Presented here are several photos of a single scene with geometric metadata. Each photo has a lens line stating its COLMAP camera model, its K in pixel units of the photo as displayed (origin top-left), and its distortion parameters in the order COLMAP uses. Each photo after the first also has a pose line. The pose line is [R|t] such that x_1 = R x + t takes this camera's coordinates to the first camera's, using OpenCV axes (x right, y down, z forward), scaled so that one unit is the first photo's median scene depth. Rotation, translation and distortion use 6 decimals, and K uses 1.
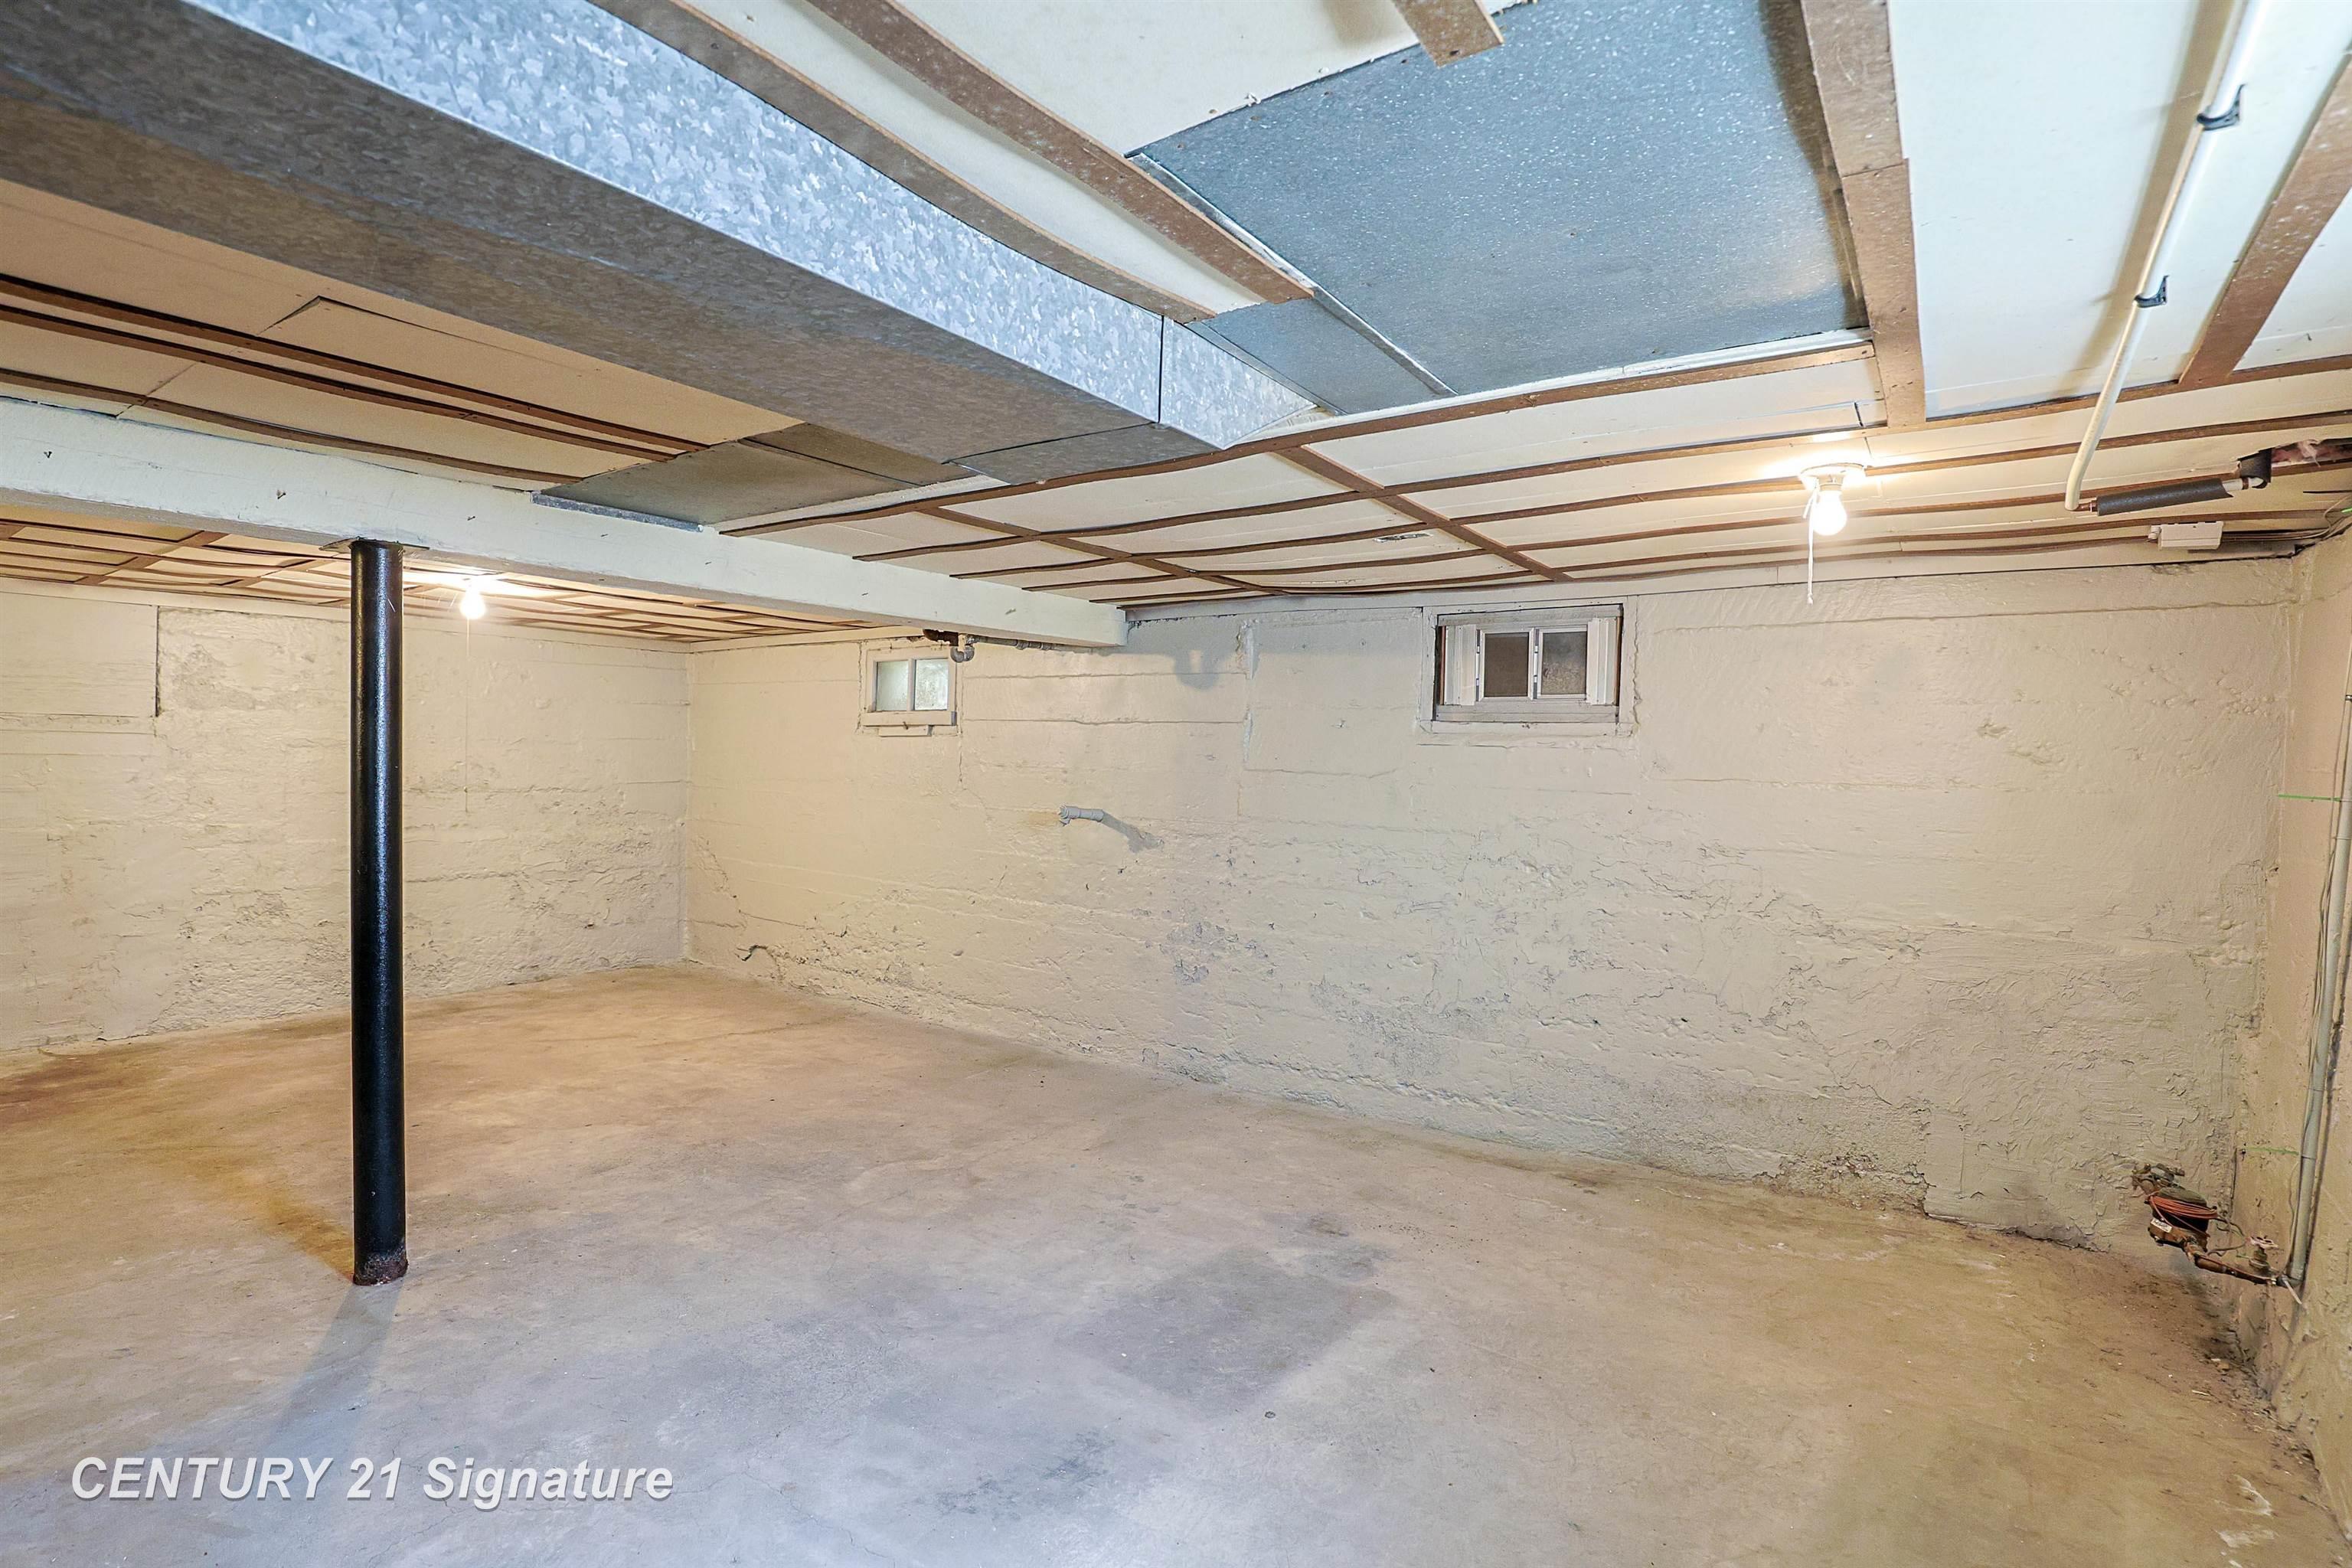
lens RADIAL K [[1138.8, 0, 1179.8], [0, 1138.8, 791.8], [0, 0, 1]] dist [-0.028151, -0.000308]
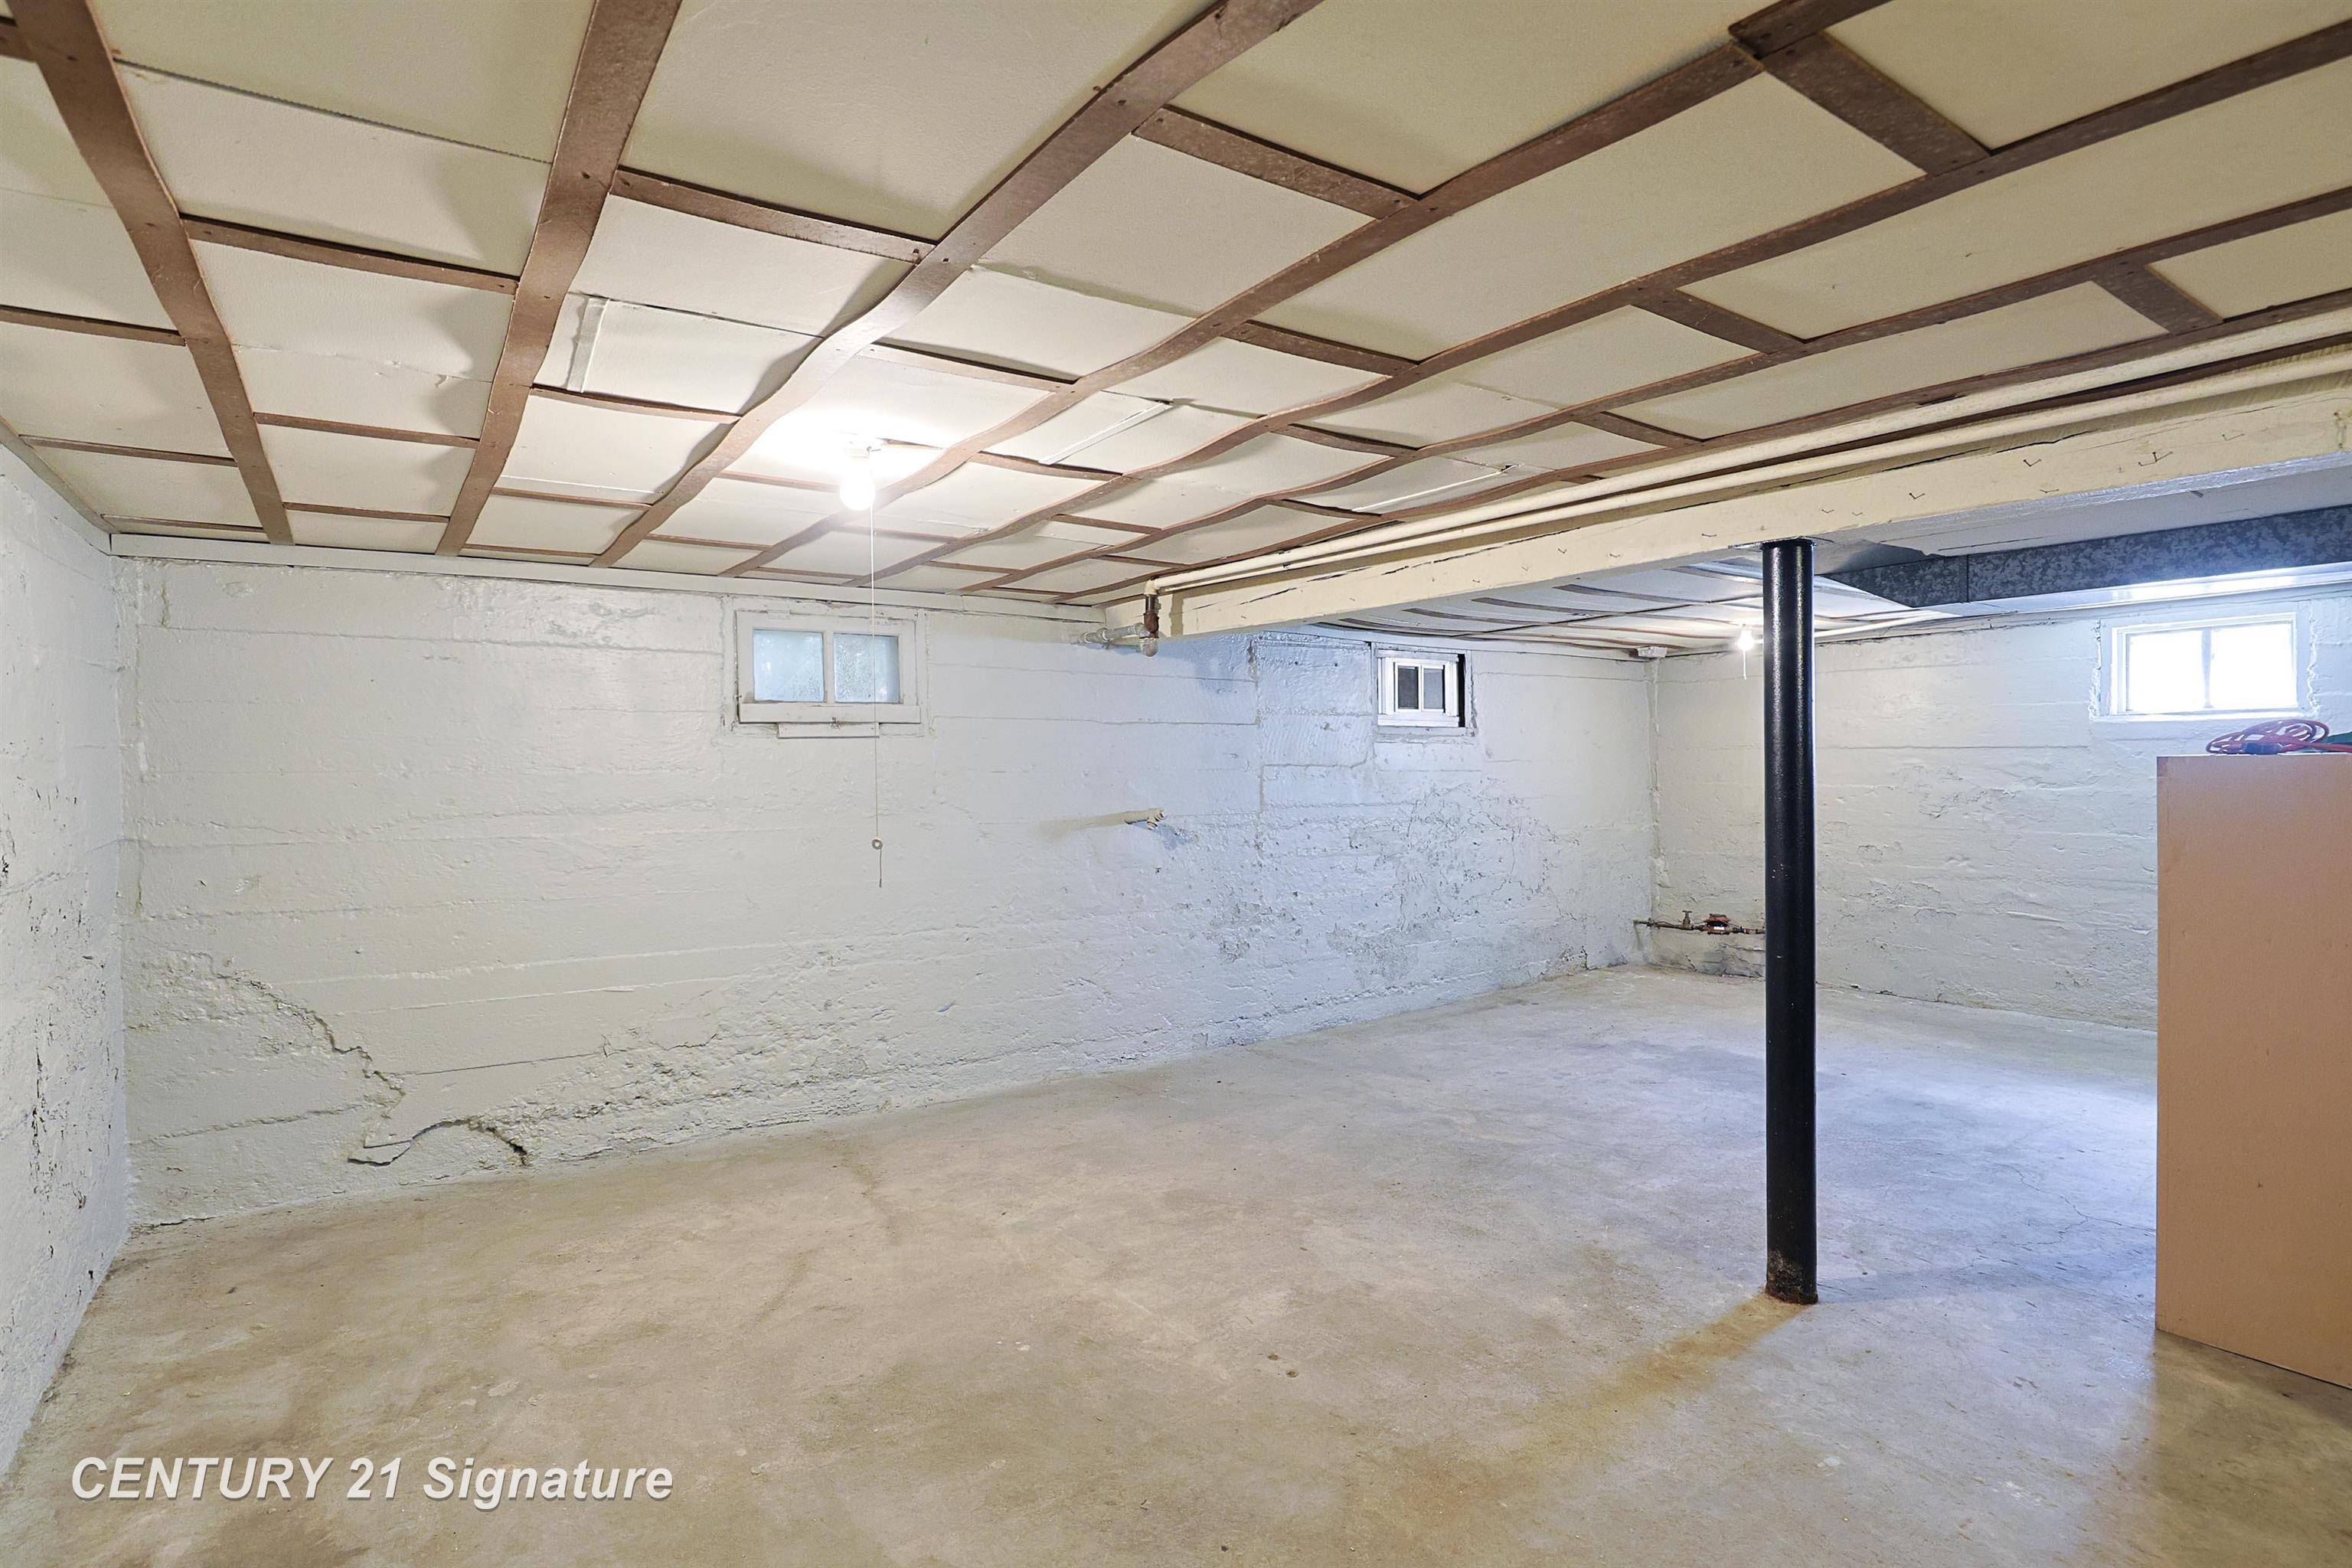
lens RADIAL K [[1138.8, 0, 1179.8], [0, 1138.8, 791.8], [0, 0, 1]] dist [-0.028151, -0.000308]
pose [[0.347256, -0.049579, 0.936459, -1.122630], [0.044347, 0.998352, 0.036412, -0.040813], [-0.936721, 0.028885, 0.348882, 0.714612]]
